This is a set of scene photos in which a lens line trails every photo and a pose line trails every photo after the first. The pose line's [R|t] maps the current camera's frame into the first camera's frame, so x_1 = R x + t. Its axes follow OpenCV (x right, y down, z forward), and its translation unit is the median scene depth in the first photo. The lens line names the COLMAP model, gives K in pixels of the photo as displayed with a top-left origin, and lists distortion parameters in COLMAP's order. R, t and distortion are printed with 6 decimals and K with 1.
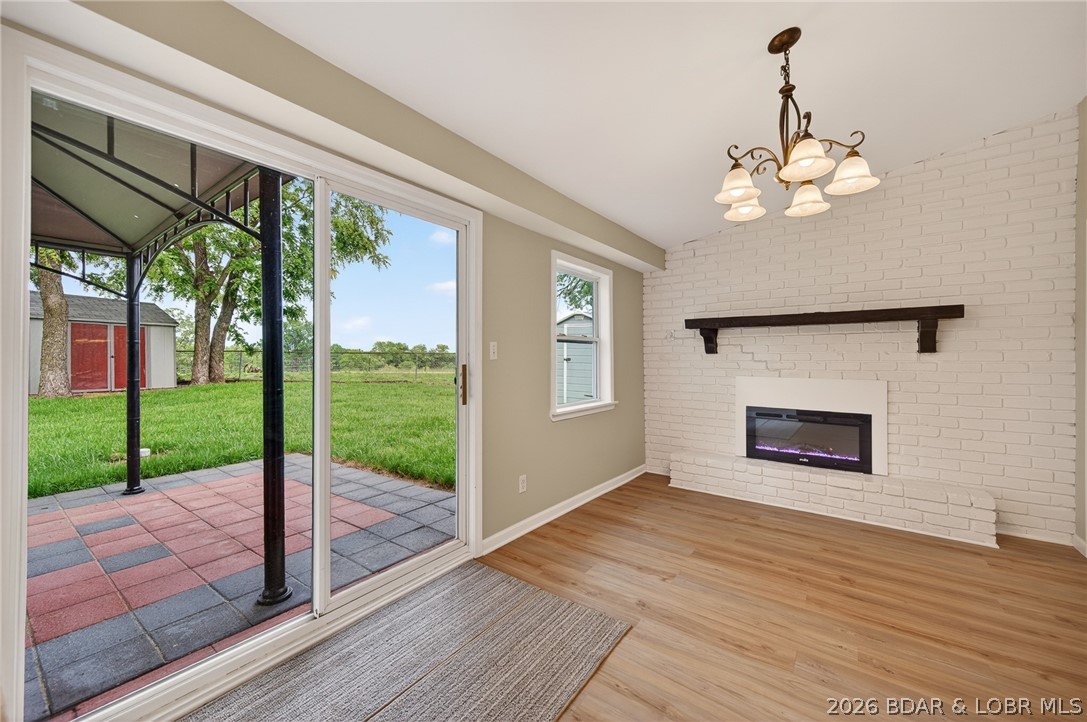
lens RADIAL K [[423.4, 0, 540.9], [0, 423.4, 359.7], [0, 0, 1]] dist [0.000495, -0.000026]
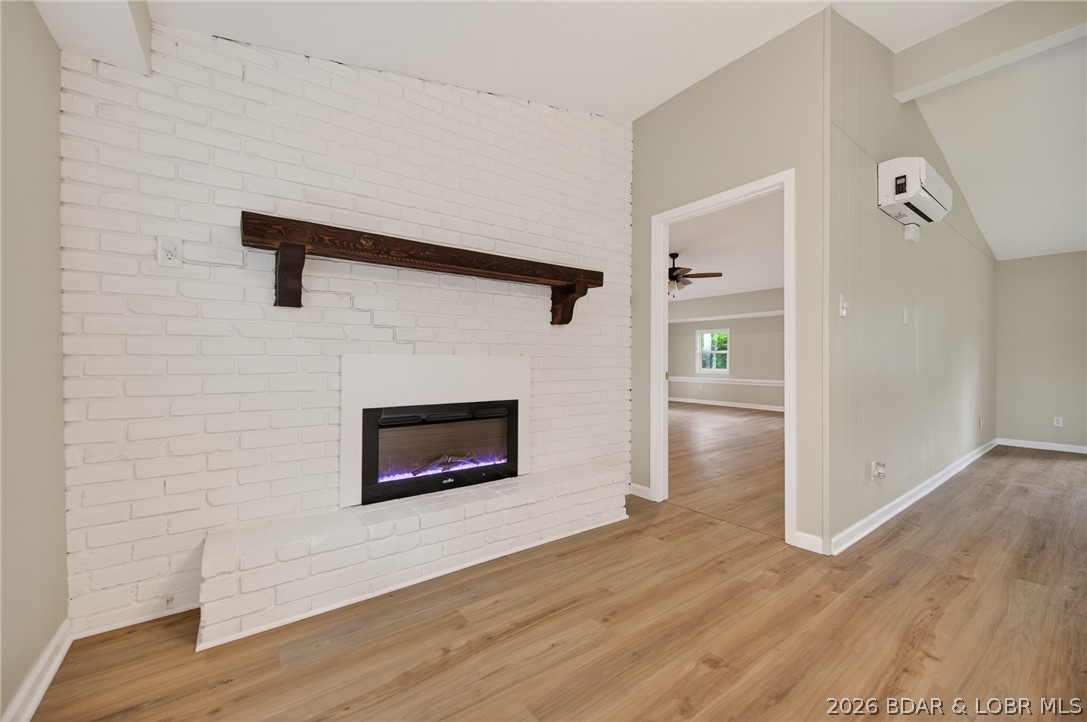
lens RADIAL K [[423.4, 0, 540.9], [0, 423.4, 359.7], [0, 0, 1]] dist [0.000495, -0.000026]
pose [[0.291924, 0.003020, 0.956437, 0.046741], [0.003683, 0.999984, -0.004281, 0.061132], [-0.956435, 0.004772, 0.291908, 0.762333]]
